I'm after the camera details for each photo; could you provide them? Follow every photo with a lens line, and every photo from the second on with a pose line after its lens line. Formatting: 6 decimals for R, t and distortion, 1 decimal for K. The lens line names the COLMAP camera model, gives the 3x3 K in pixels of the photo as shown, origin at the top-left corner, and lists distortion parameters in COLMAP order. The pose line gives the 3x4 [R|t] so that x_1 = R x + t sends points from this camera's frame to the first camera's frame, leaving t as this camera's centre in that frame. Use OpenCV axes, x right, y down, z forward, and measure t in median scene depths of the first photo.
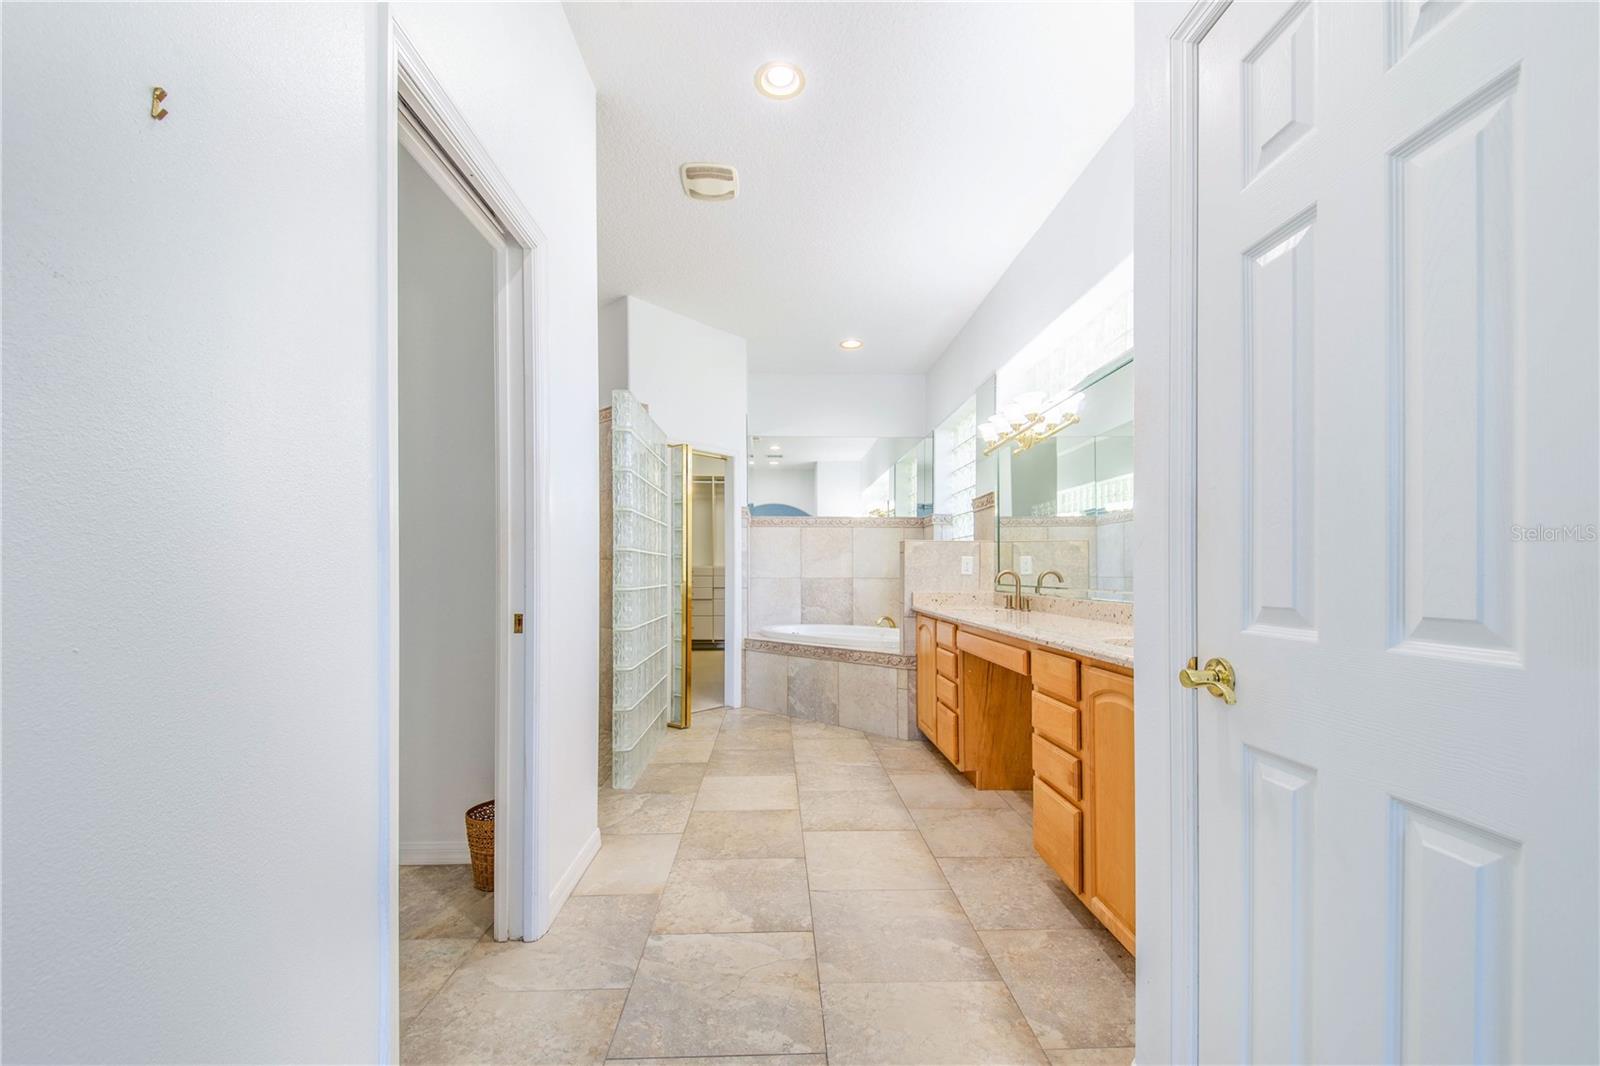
lens RADIAL K [[630.6, 0, 795.5], [0, 630.6, 547.9], [0, 0, 1]] dist [0.061613, -0.036201]
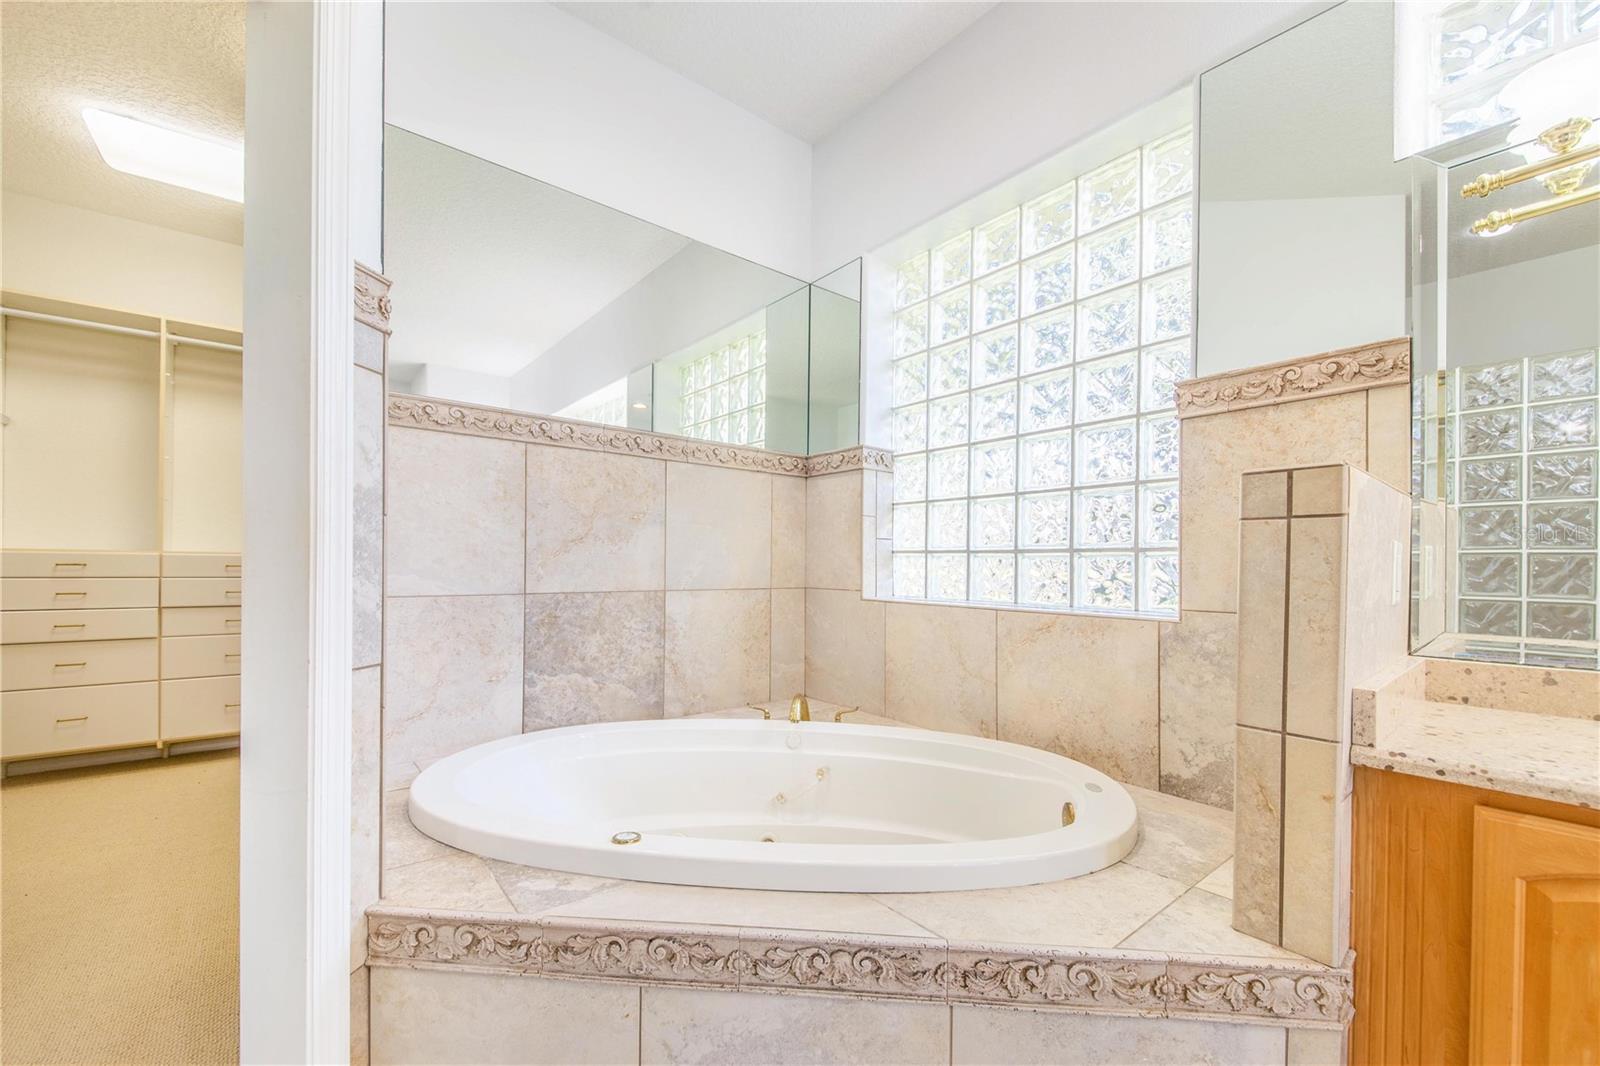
lens RADIAL K [[630.6, 0, 795.5], [0, 630.6, 547.9], [0, 0, 1]] dist [0.061613, -0.036201]
pose [[0.797270, 0.015011, 0.603436, -0.083821], [-0.026764, 0.999587, 0.010495, 0.014594], [-0.603029, -0.024518, 0.797343, 0.635972]]
